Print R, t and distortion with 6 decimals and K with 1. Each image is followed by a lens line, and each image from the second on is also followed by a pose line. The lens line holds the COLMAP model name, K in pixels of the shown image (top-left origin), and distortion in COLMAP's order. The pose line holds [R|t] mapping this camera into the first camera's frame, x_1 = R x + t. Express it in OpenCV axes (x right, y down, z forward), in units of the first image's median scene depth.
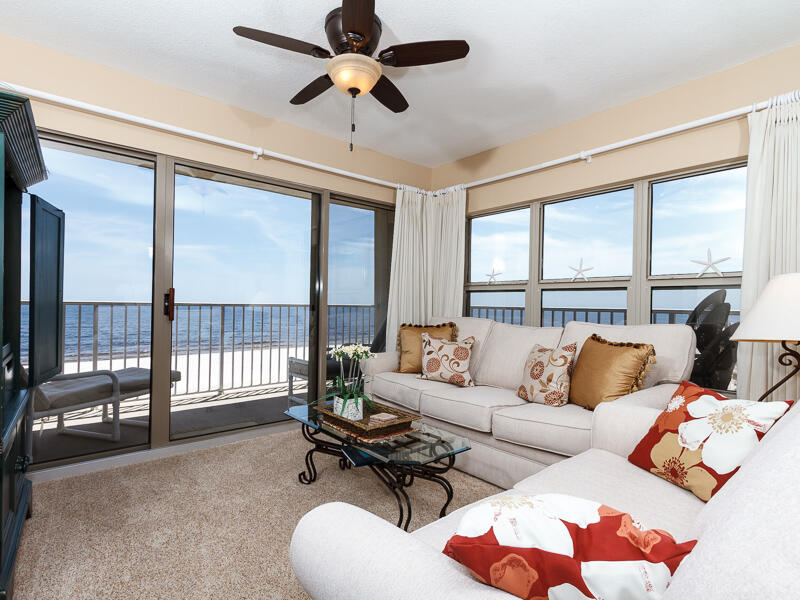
lens RADIAL K [[418.4, 0, 400.0], [0, 418.4, 300.0], [0, 0, 1]] dist [0.003398, 0.000734]
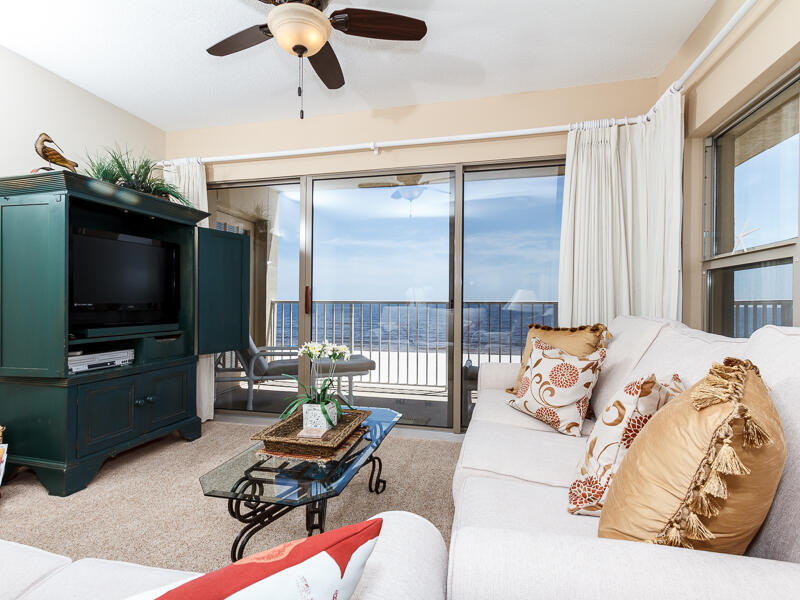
lens RADIAL K [[418.4, 0, 400.0], [0, 418.4, 300.0], [0, 0, 1]] dist [0.003398, 0.000734]
pose [[0.593006, -0.025224, -0.804803, 0.444075], [0.021355, 0.999650, -0.015596, 0.022929], [0.804915, -0.007938, 0.593337, 0.418615]]
